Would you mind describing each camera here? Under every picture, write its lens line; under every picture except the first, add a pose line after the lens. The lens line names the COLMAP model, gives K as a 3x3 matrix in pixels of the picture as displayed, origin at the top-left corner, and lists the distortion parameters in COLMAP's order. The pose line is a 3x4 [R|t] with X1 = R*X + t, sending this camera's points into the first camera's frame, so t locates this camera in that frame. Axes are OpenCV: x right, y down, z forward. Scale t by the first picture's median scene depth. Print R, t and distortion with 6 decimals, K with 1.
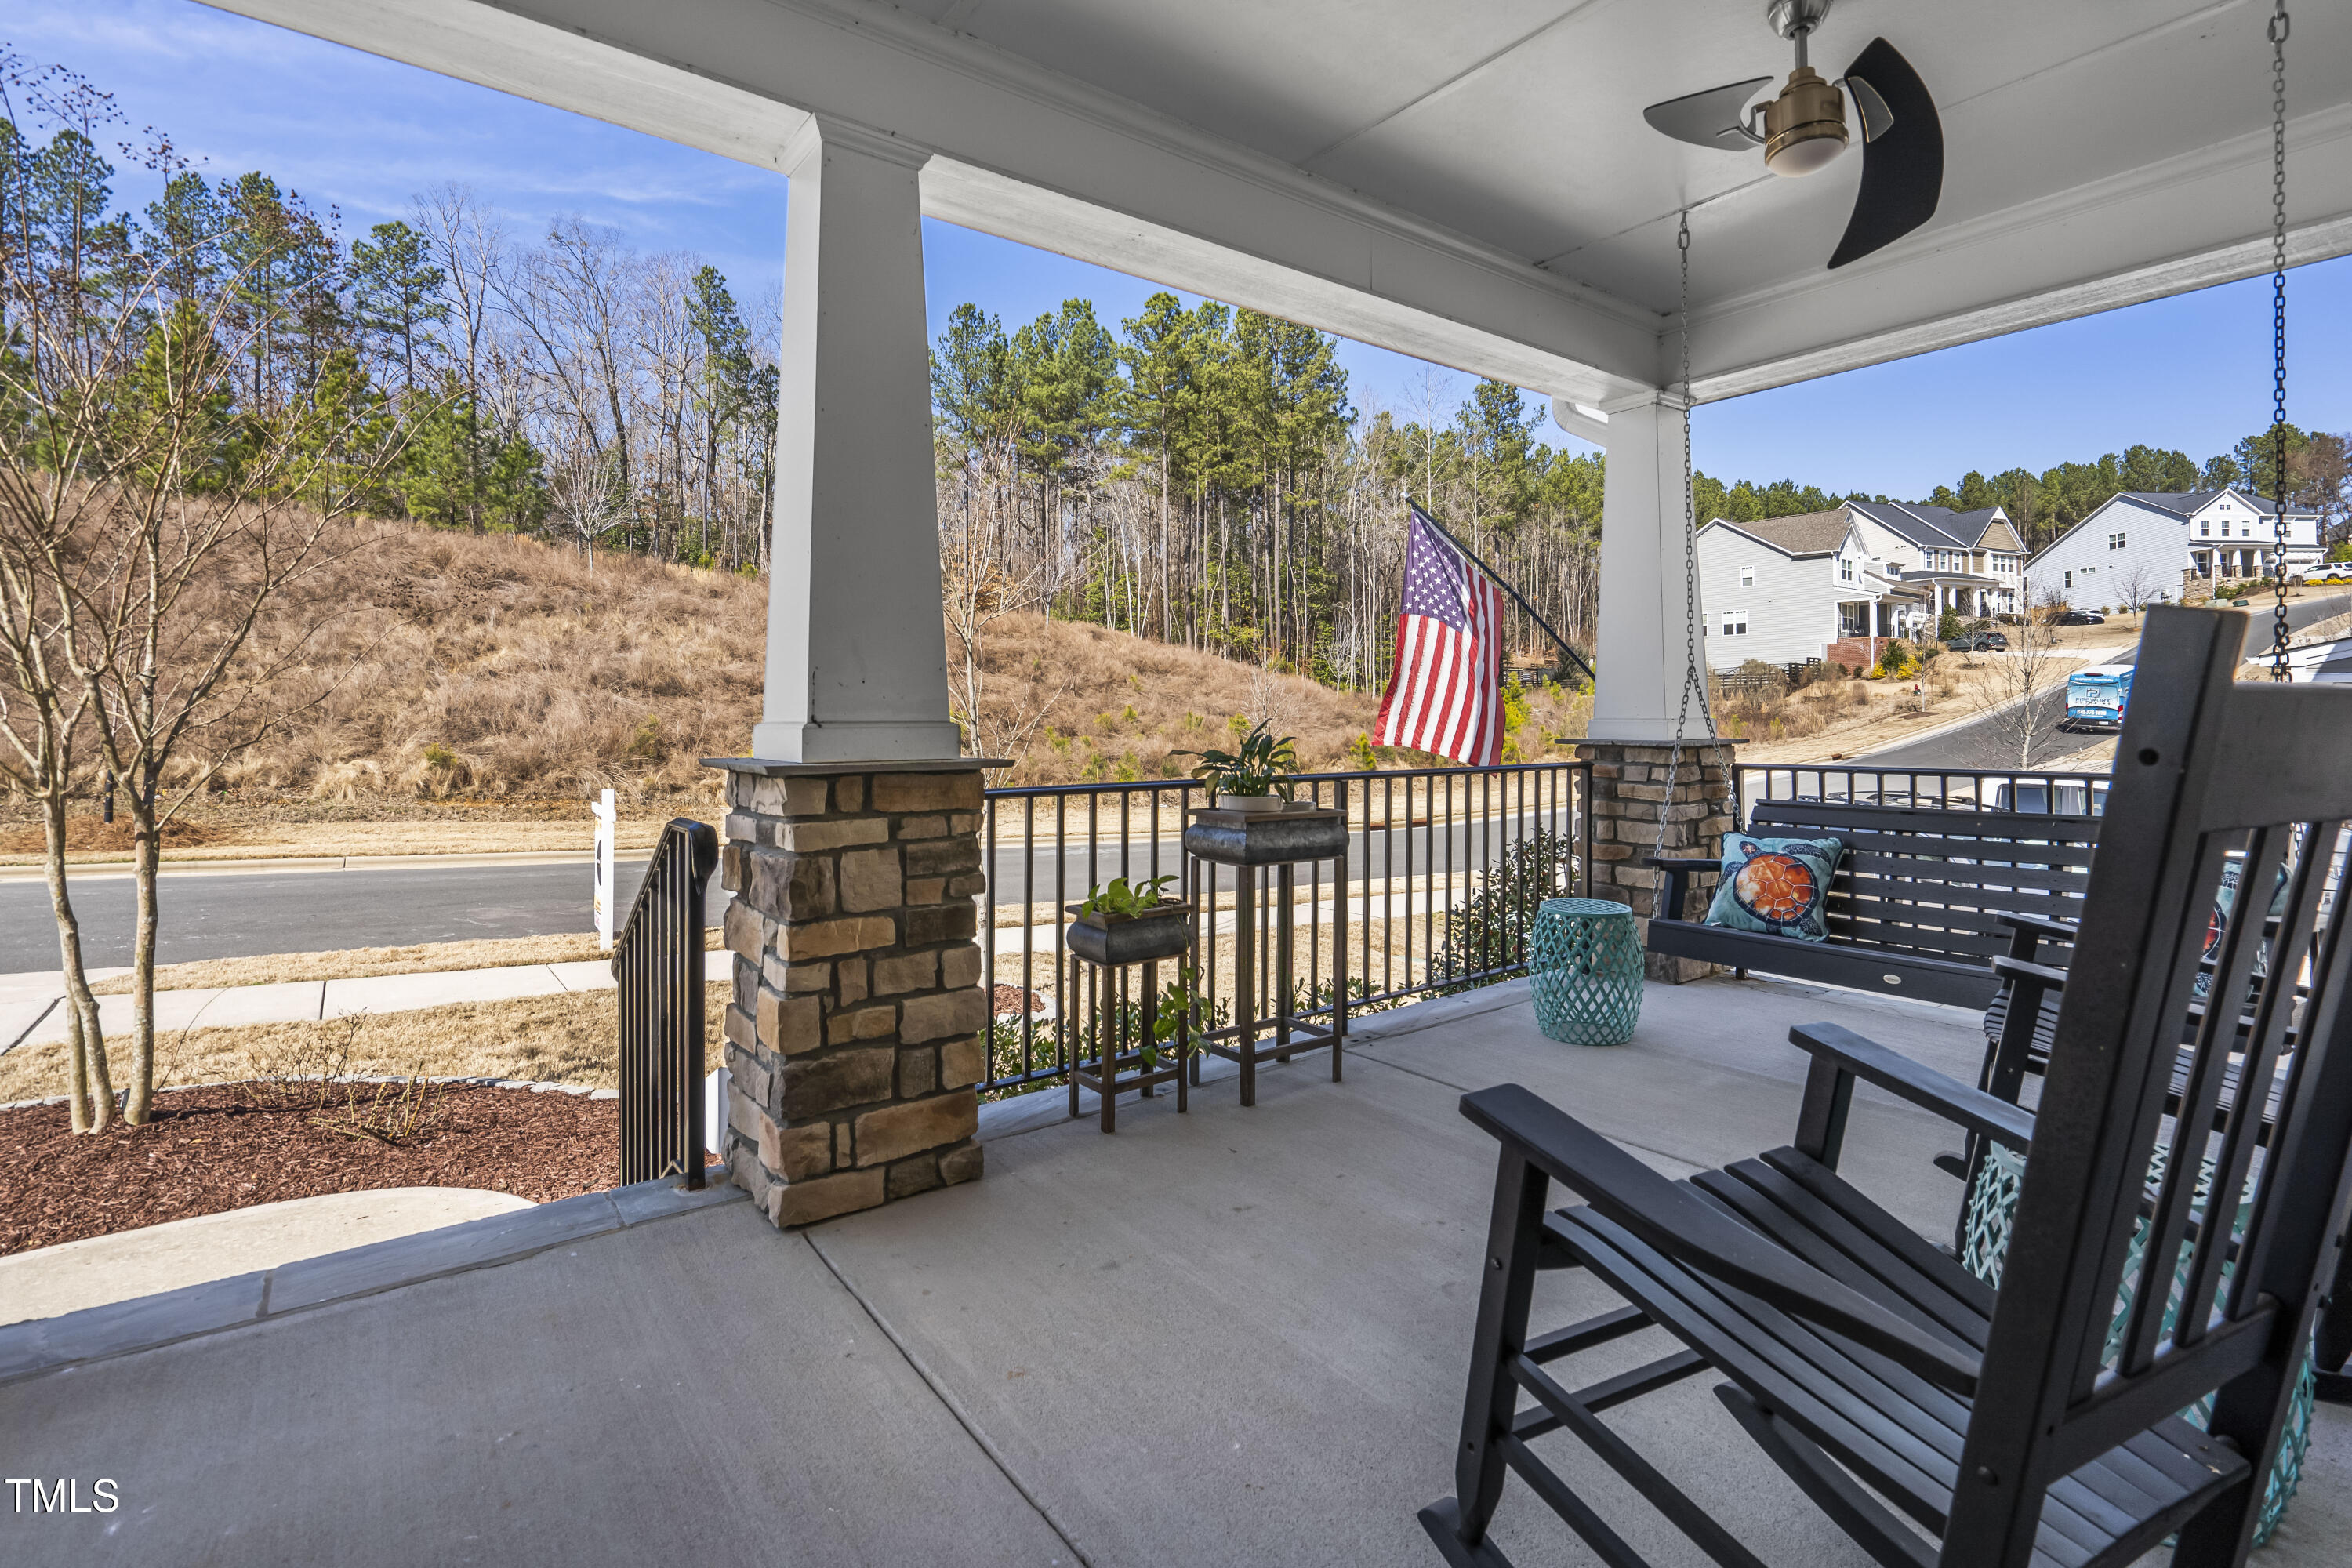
lens RADIAL K [[1108.9, 0, 1175.1], [0, 1108.9, 705.0], [0, 0, 1]] dist [-0.012404, 0.000025]
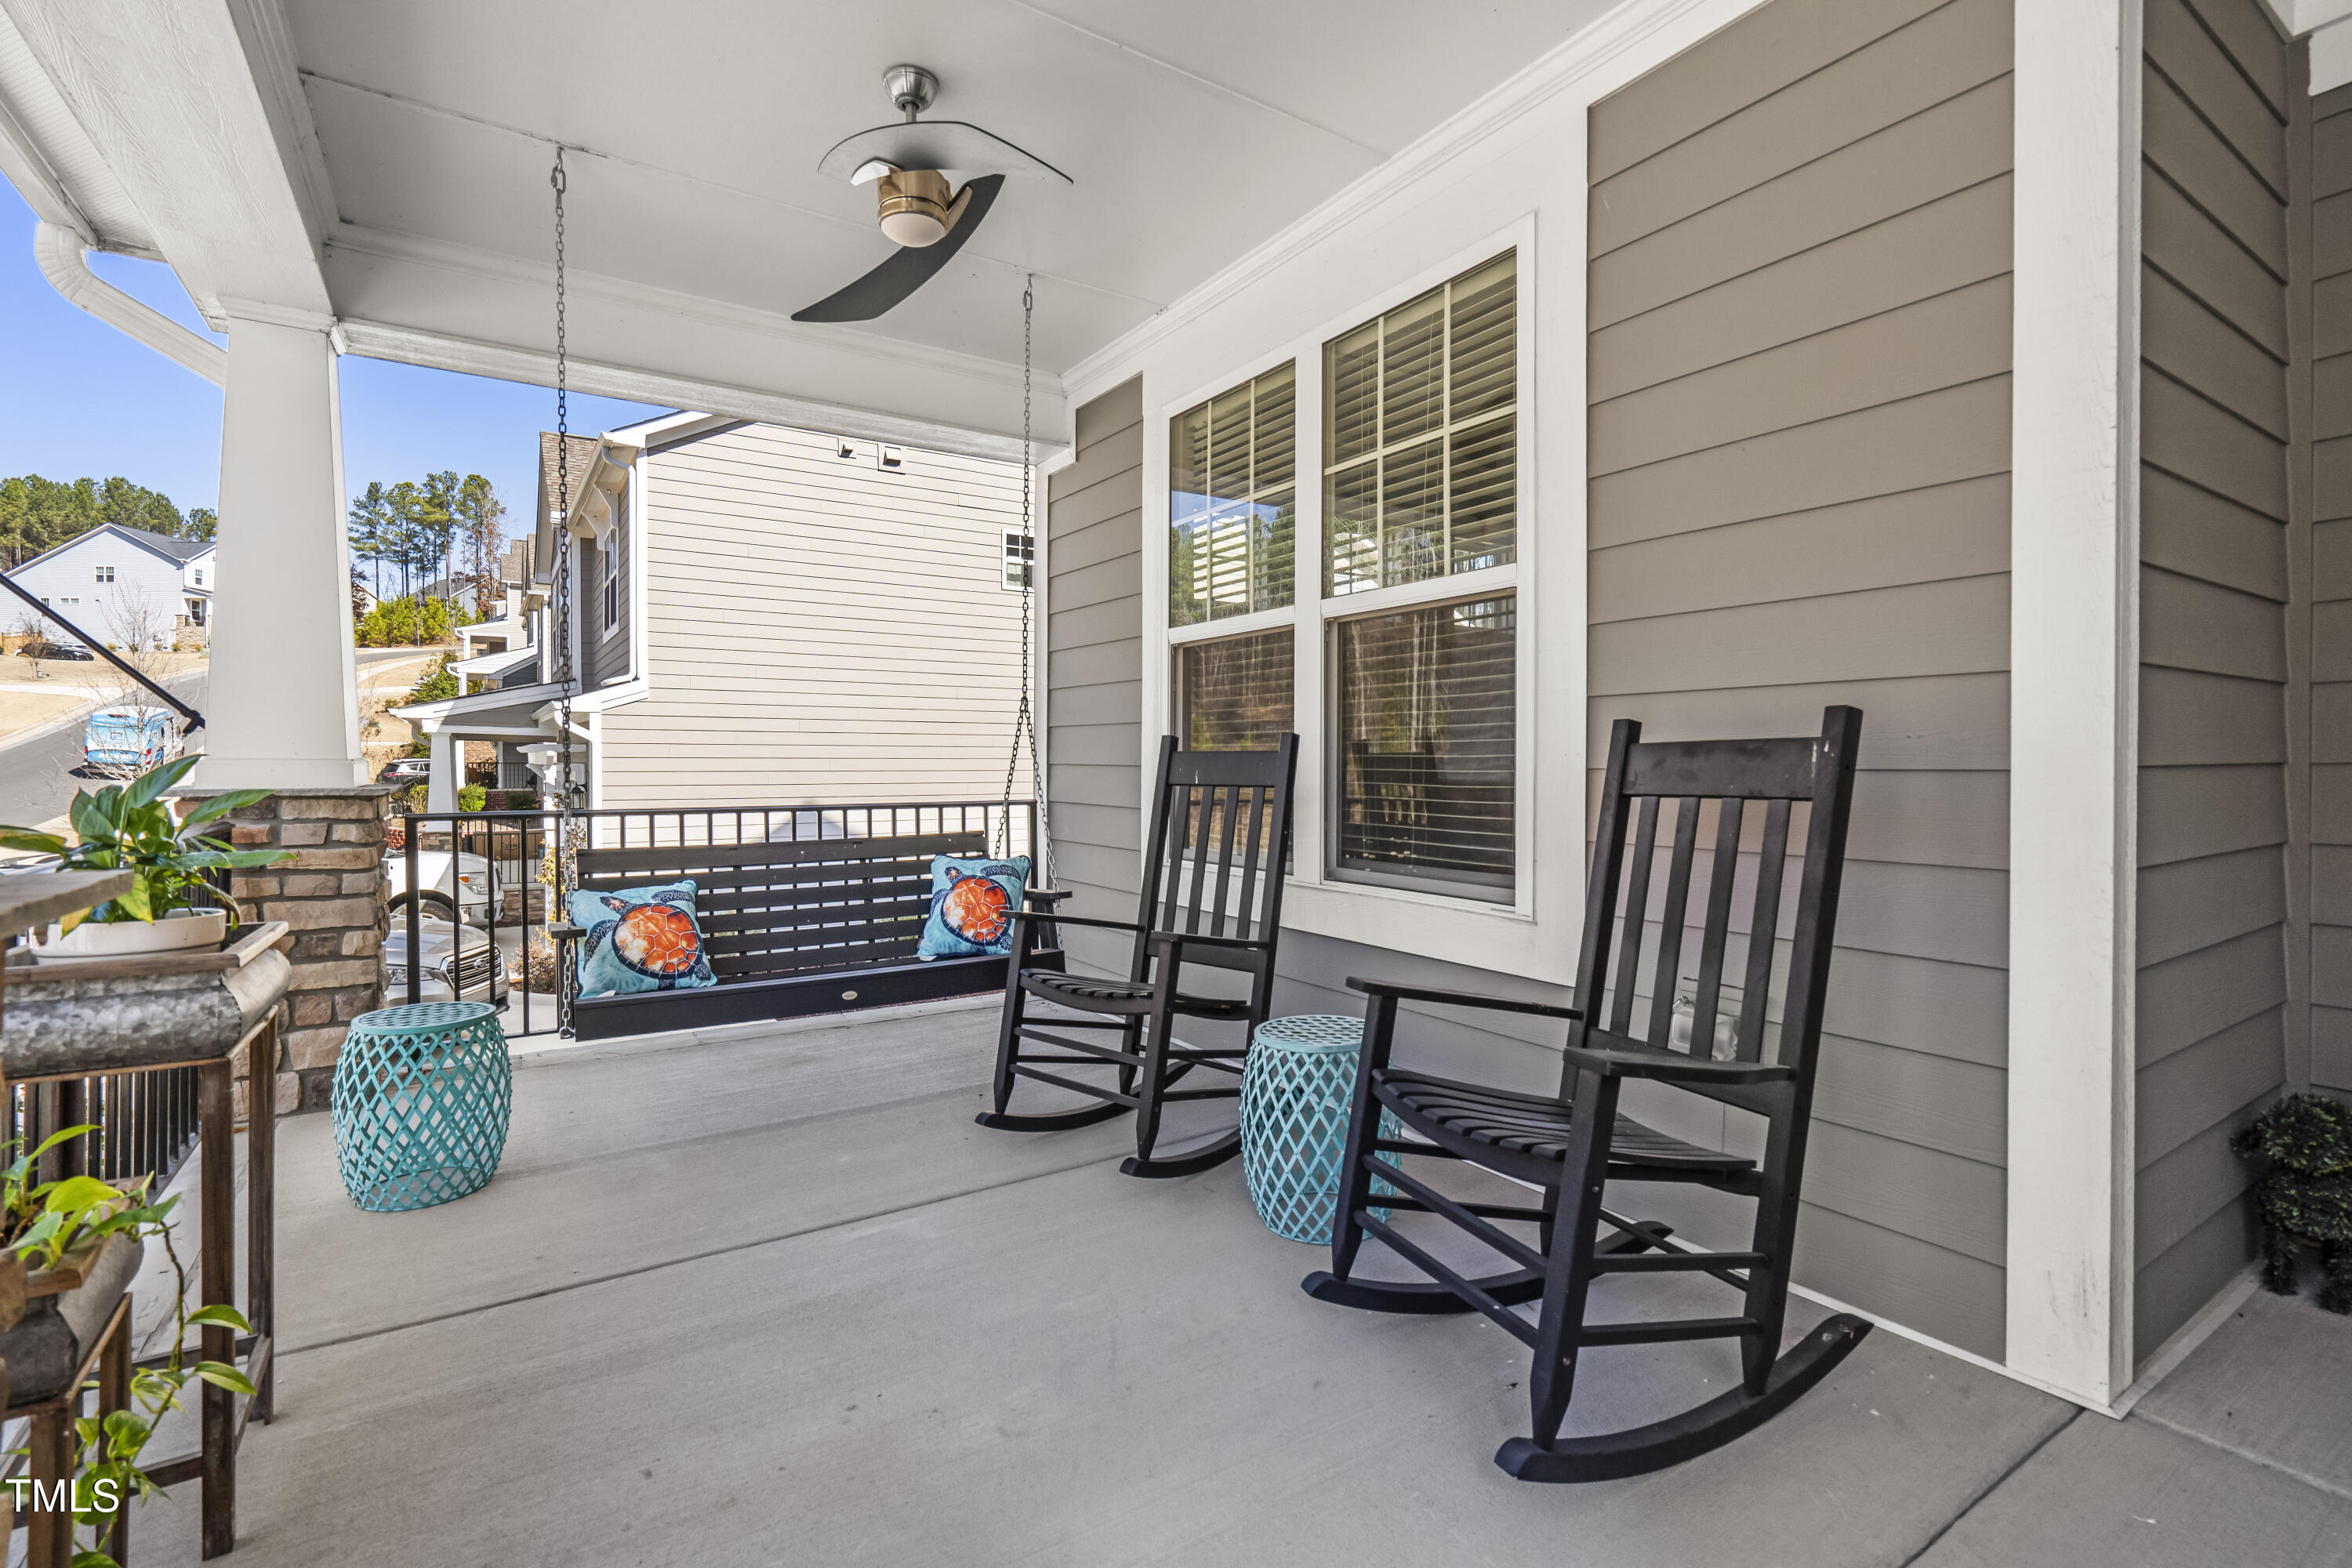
lens RADIAL K [[1087.6, 0, 1181.5], [0, 1087.6, 777.5], [0, 0, 1]] dist [-0.003856, 0.003655]
pose [[0.060278, -0.011321, 0.998117, -0.263742], [-0.013463, 0.999836, 0.012153, 0.008124], [-0.998091, -0.014170, 0.060116, 0.385377]]
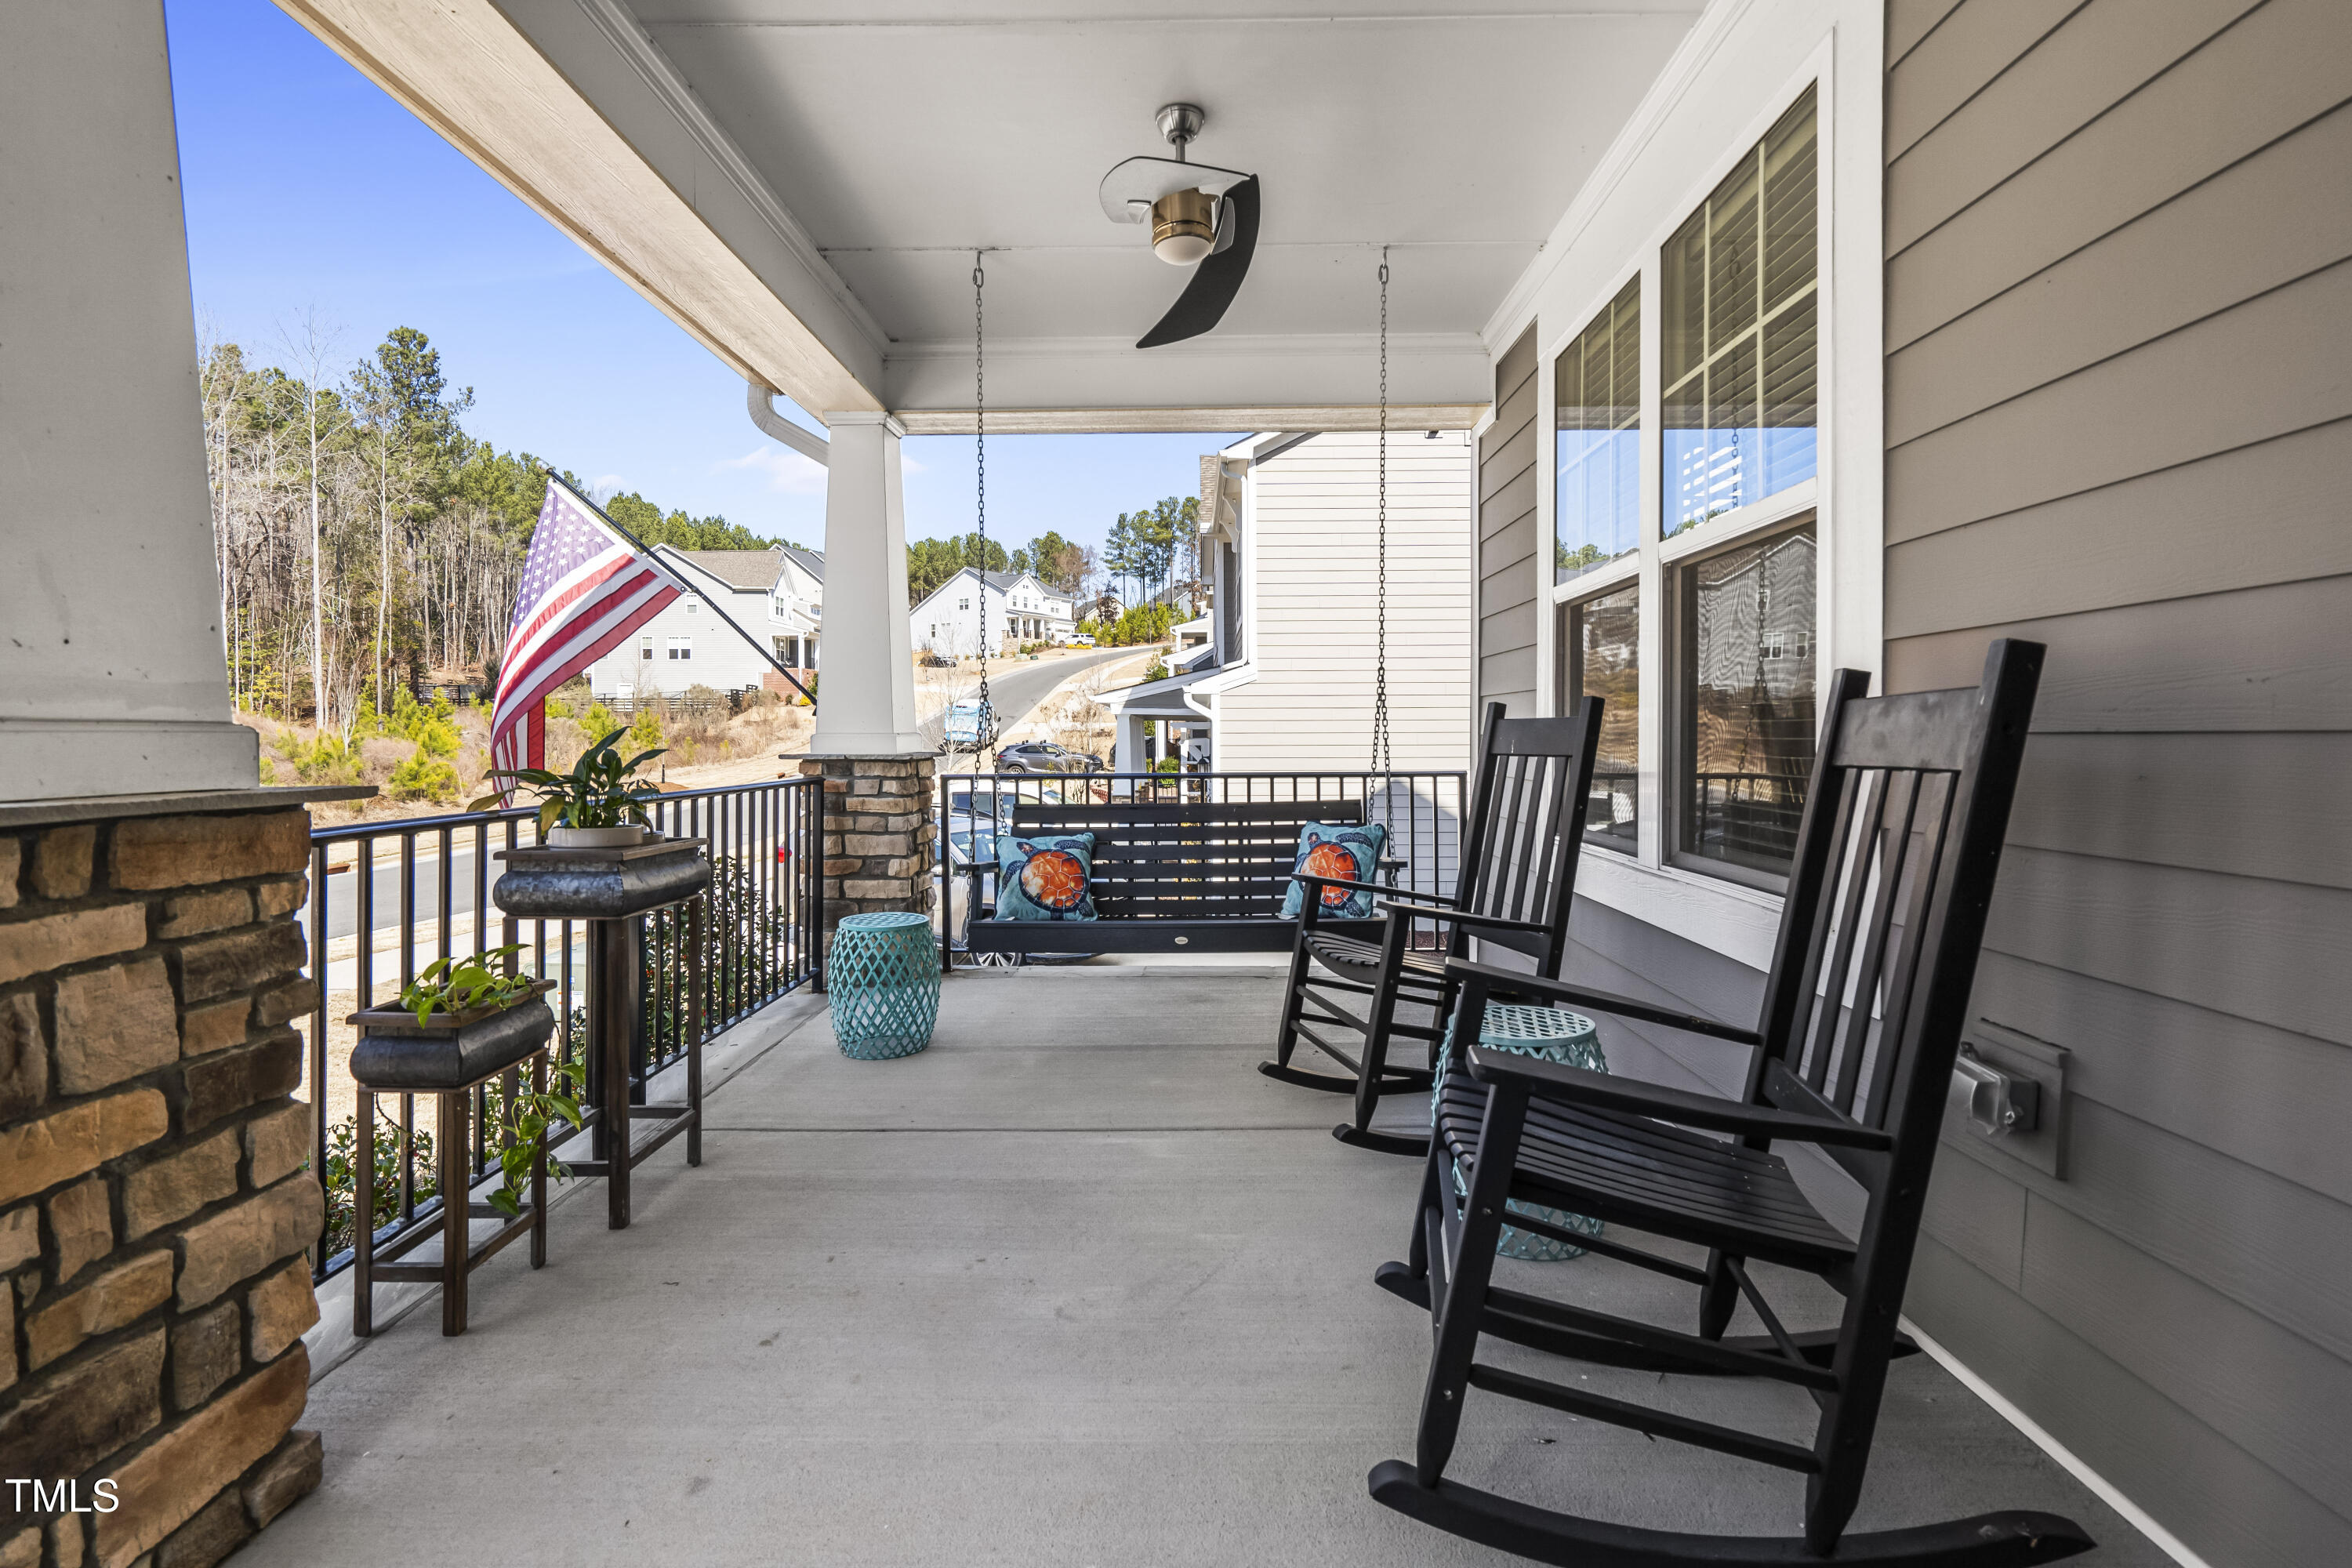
lens RADIAL K [[1093.5, 0, 1172.4], [0, 1093.5, 755.5], [0, 0, 1]] dist [-0.003338, 0.000489]
pose [[0.613553, -0.011601, 0.789568, -0.205765], [-0.008024, 0.999749, 0.020925, 0.009687], [-0.789613, -0.019174, 0.613306, 0.164084]]
